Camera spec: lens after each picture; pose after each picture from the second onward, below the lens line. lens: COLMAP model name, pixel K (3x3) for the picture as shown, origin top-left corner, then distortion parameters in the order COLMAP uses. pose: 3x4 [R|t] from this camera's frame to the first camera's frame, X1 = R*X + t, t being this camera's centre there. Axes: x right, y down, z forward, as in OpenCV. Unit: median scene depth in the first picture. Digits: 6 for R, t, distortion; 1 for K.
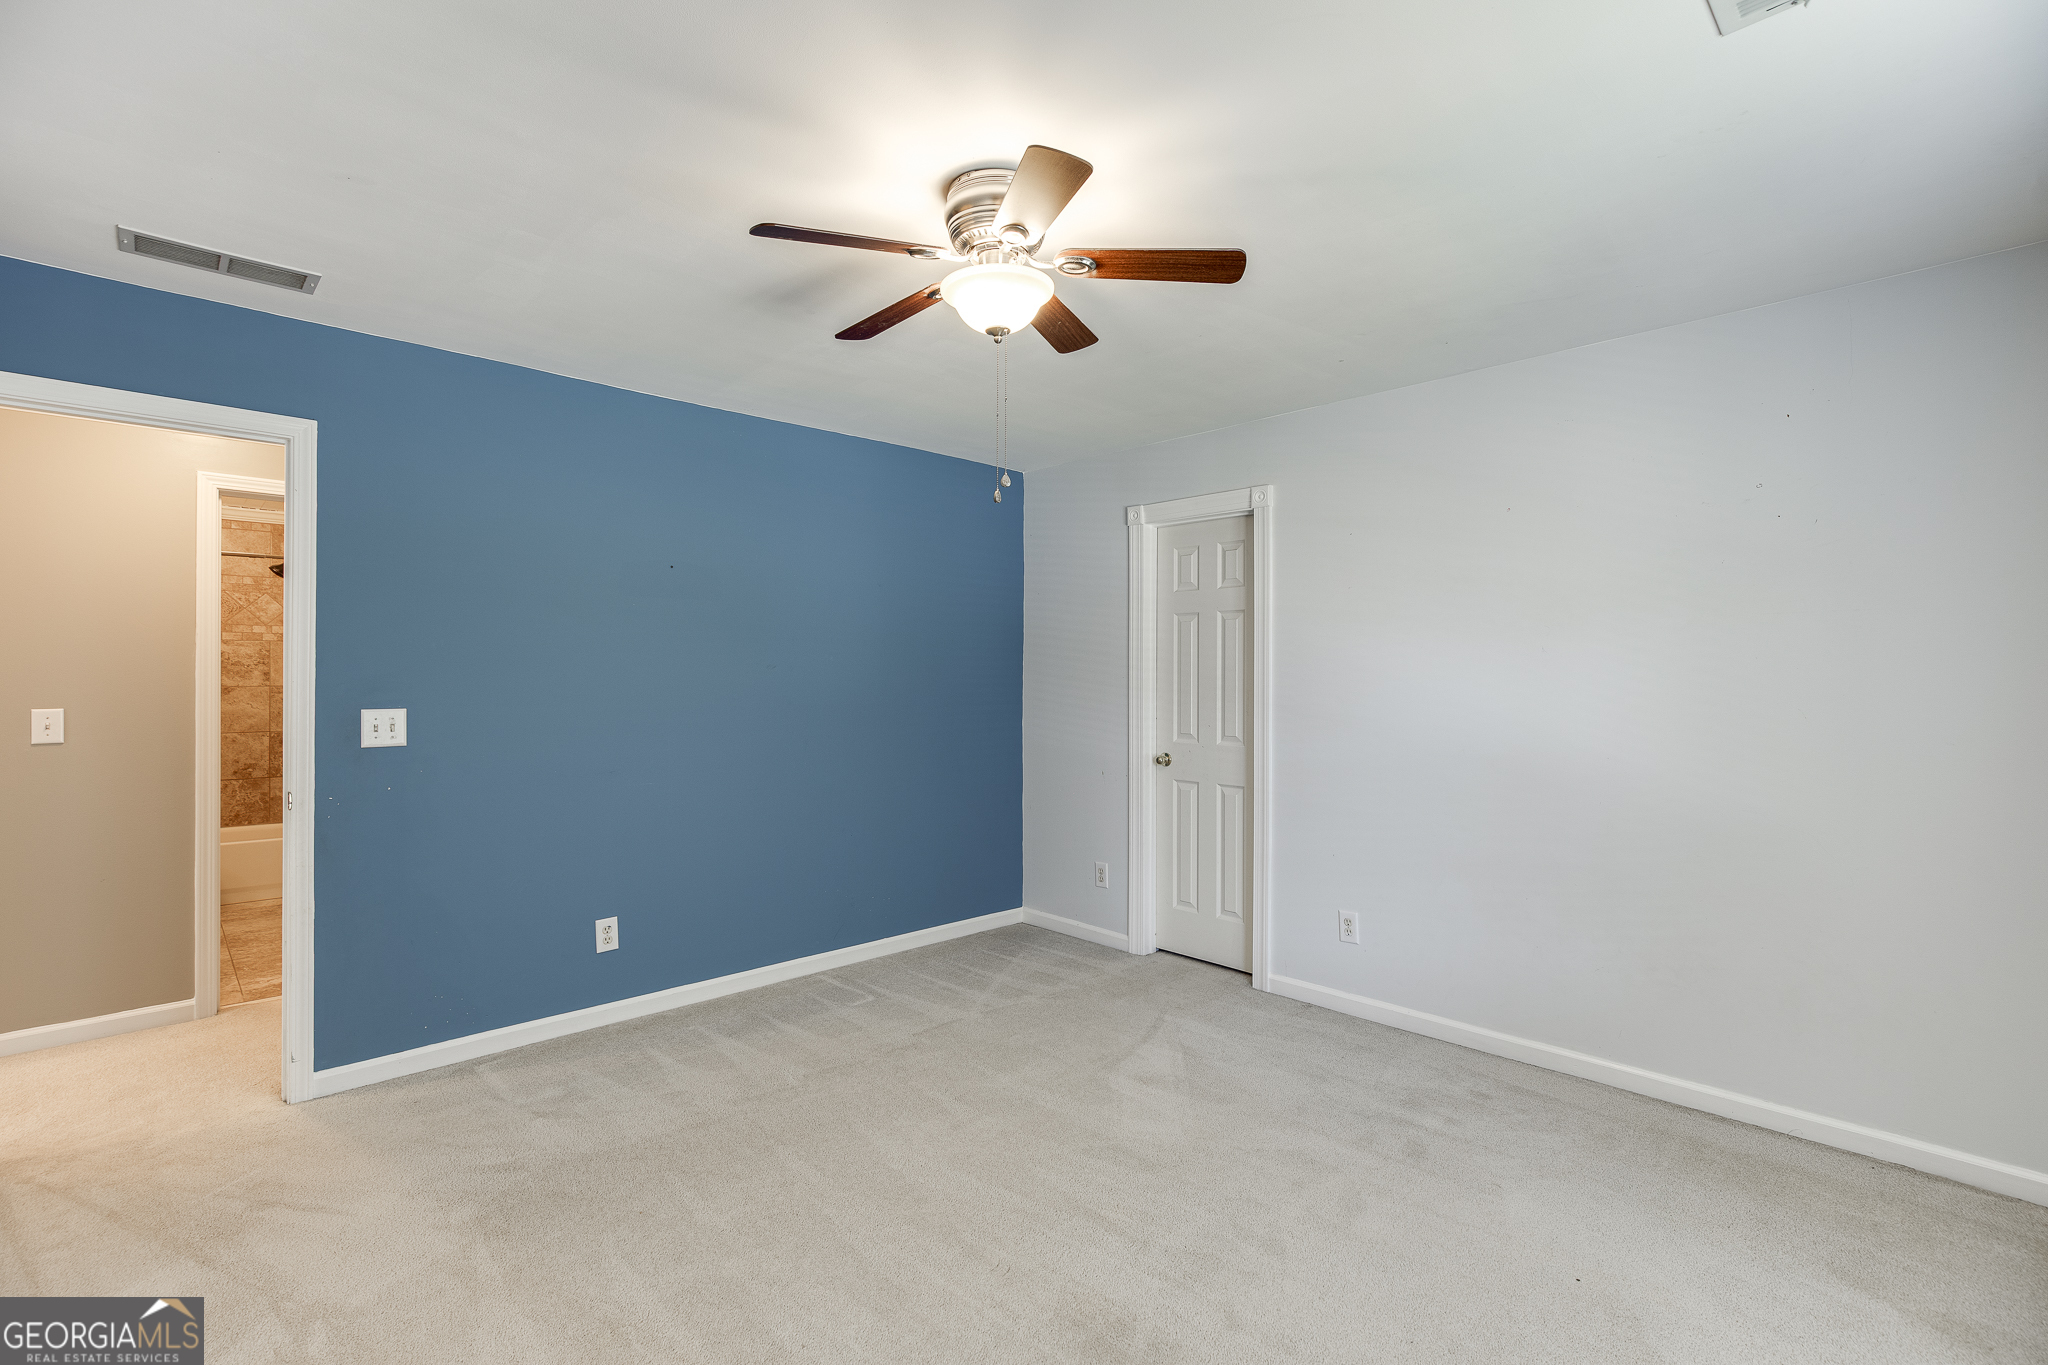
lens RADIAL K [[926.3, 0, 1033.6], [0, 926.3, 680.4], [0, 0, 1]] dist [-0.011301, 0.003793]
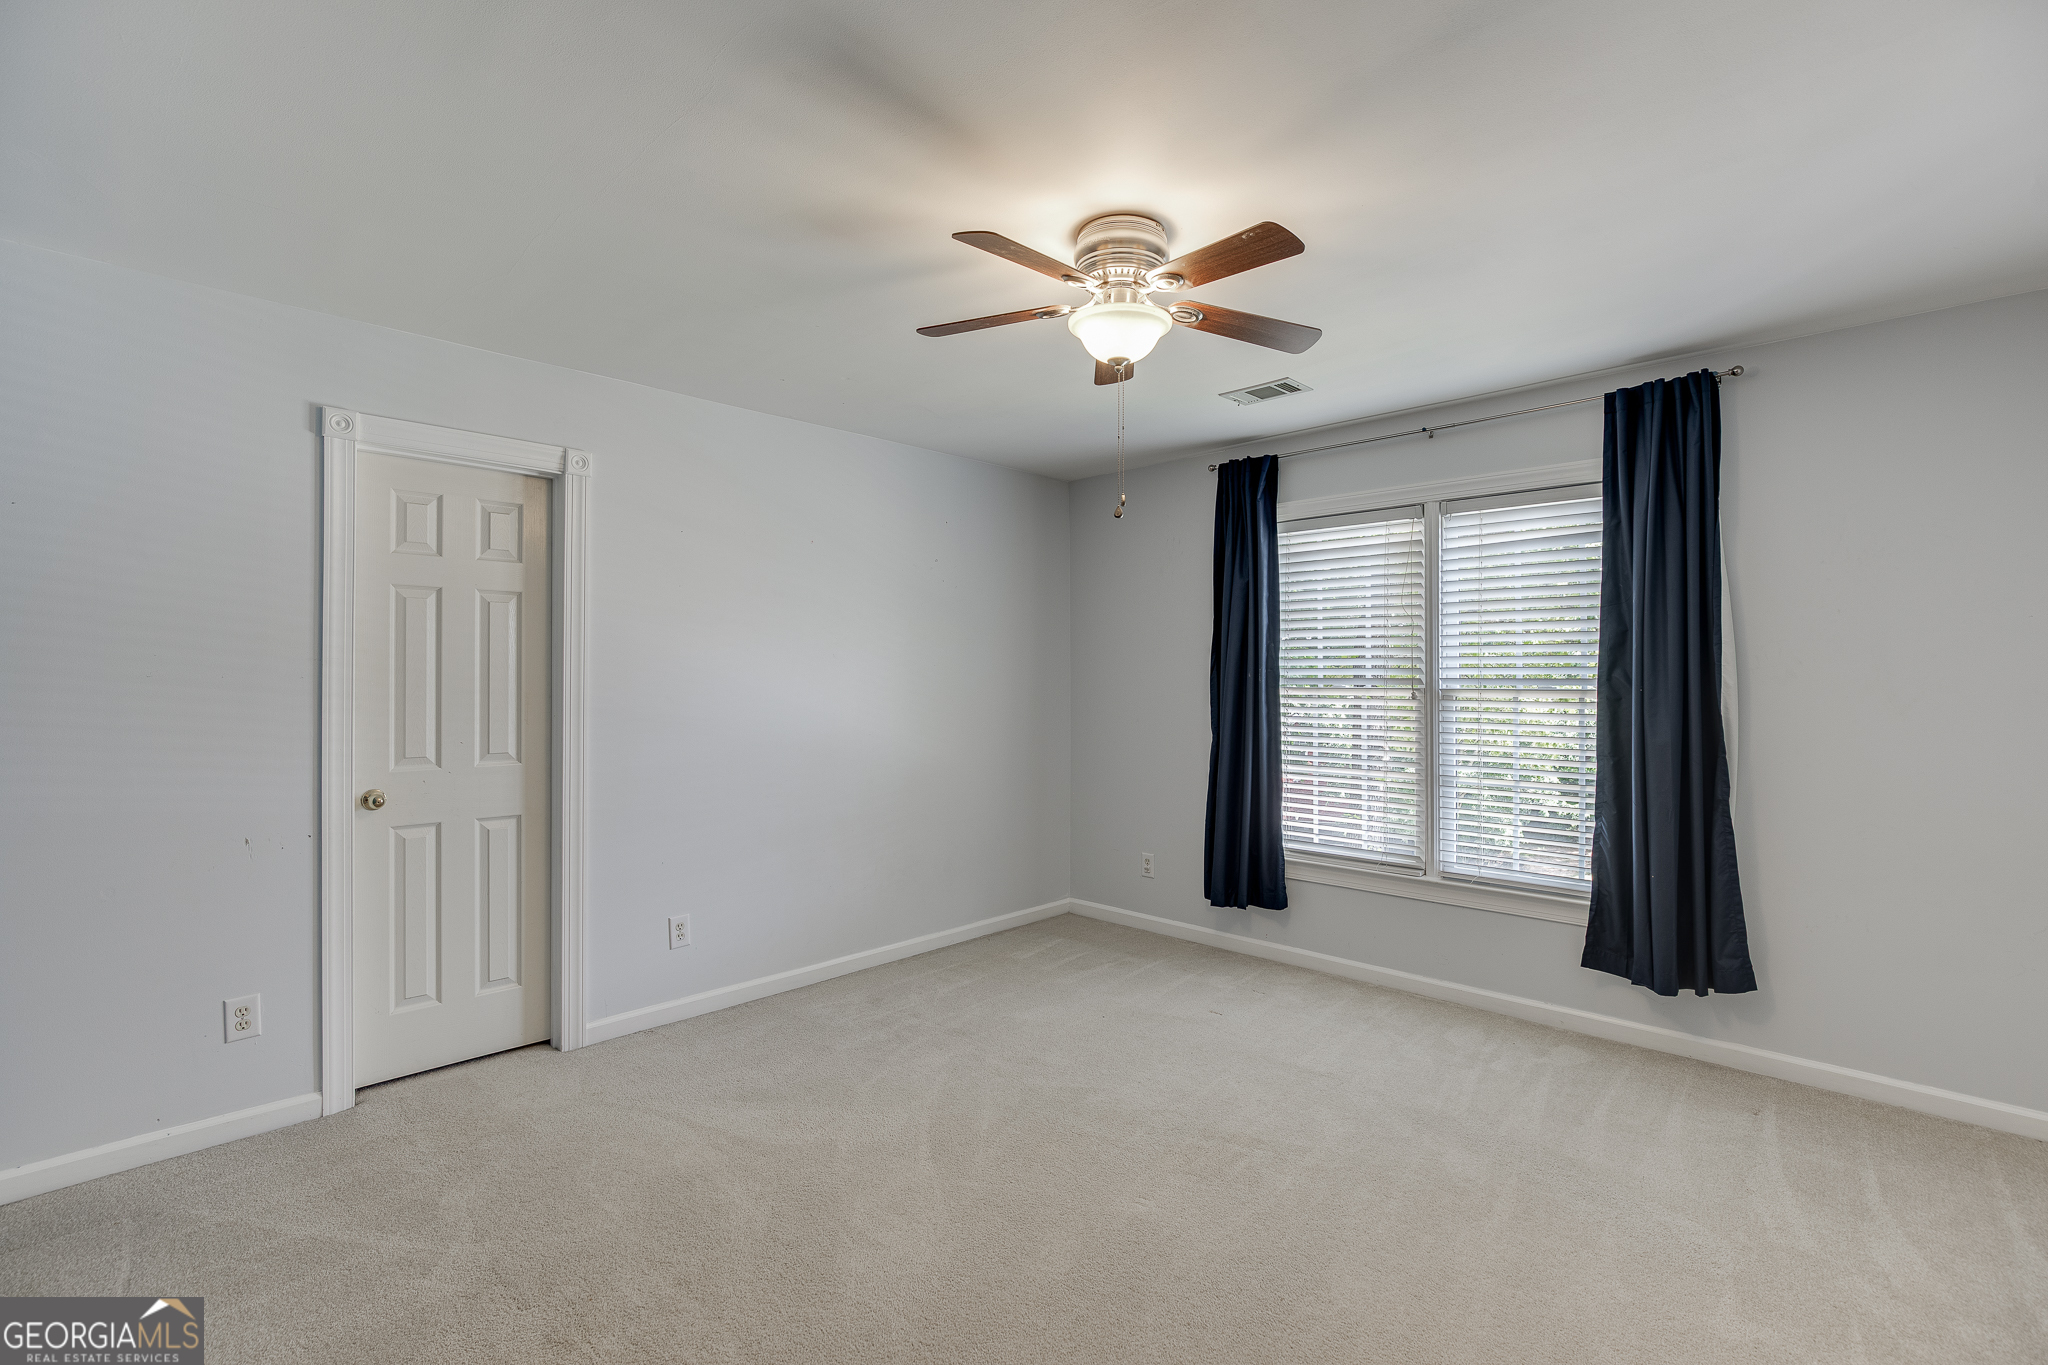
lens RADIAL K [[926.3, 0, 1037.3], [0, 926.3, 679.9], [0, 0, 1]] dist [-0.011301, 0.003793]
pose [[-0.044514, -0.004954, 0.998996, -0.575246], [-0.003198, 0.999983, 0.004817, -0.006427], [-0.999004, -0.002981, -0.044529, 0.580327]]
